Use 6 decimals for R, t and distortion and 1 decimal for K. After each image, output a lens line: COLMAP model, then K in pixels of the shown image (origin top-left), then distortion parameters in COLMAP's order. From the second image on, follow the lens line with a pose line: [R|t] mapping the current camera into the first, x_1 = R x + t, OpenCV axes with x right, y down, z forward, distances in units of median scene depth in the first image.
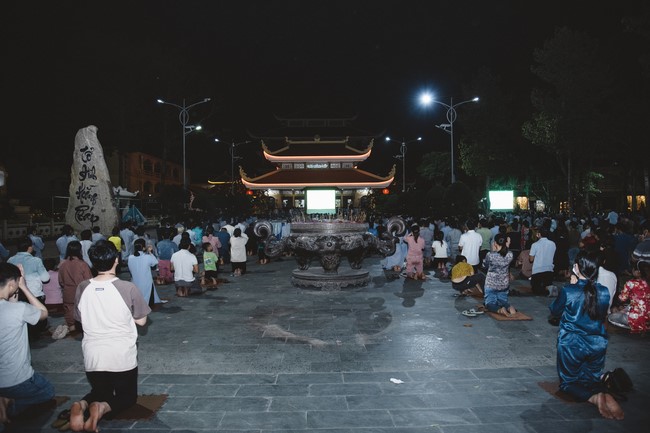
lens RADIAL K [[442.6, 0, 323.1], [0, 442.6, 218.7], [0, 0, 1]] dist [-0.103239, 0.041870]
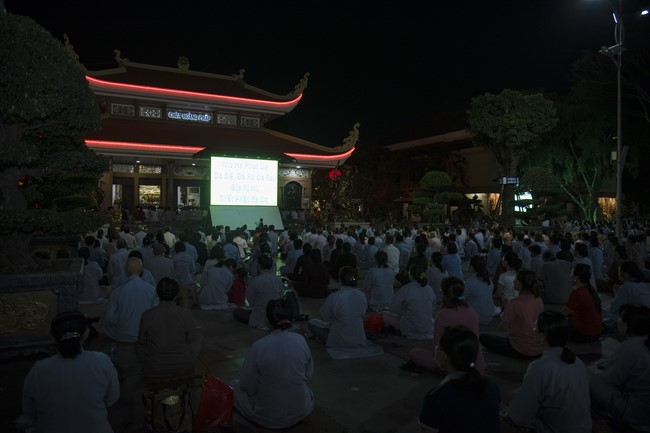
lens RADIAL K [[442.6, 0, 323.1], [0, 442.6, 218.7], [0, 0, 1]] dist [-0.103239, 0.041870]
pose [[0.879283, 0.008328, 0.476226, -0.111892], [-0.012444, 0.999908, 0.005490, -0.012110], [-0.476136, -0.010753, 0.879306, 0.520428]]
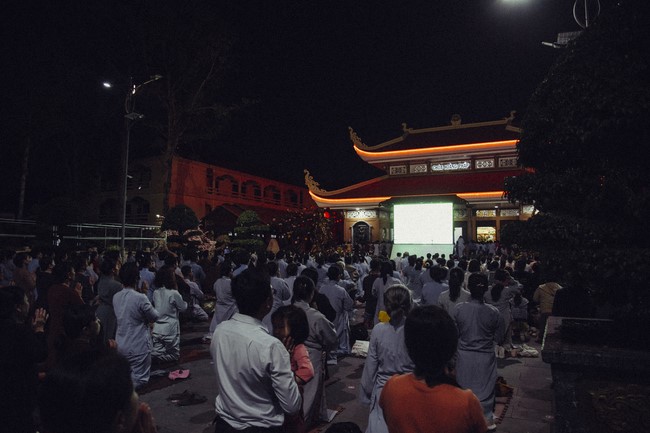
lens RADIAL K [[442.6, 0, 323.1], [0, 442.6, 218.7], [0, 0, 1]] dist [-0.103239, 0.041870]
pose [[0.881810, -0.015820, -0.471339, 0.103929], [-0.022906, 0.996821, -0.076313, -0.009218], [0.471048, 0.078090, 0.878644, 0.459662]]
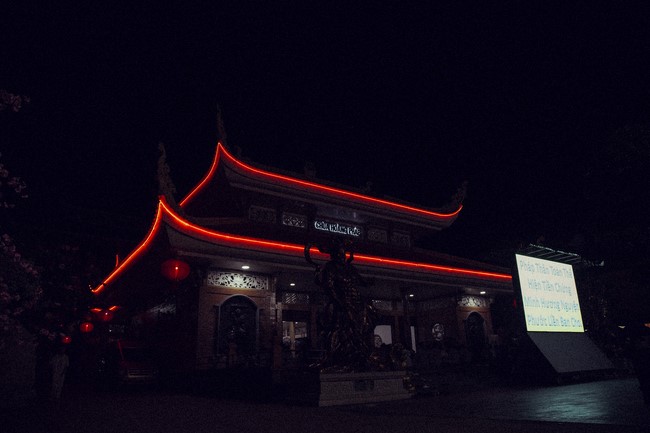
lens RADIAL K [[442.6, 0, 323.1], [0, 442.6, 218.7], [0, 0, 1]] dist [-0.103239, 0.041870]
pose [[0.824704, 0.171750, 0.538856, -0.221586], [0.029552, 0.938387, -0.344320, -0.002409], [-0.564792, 0.299886, 0.768816, 0.736964]]
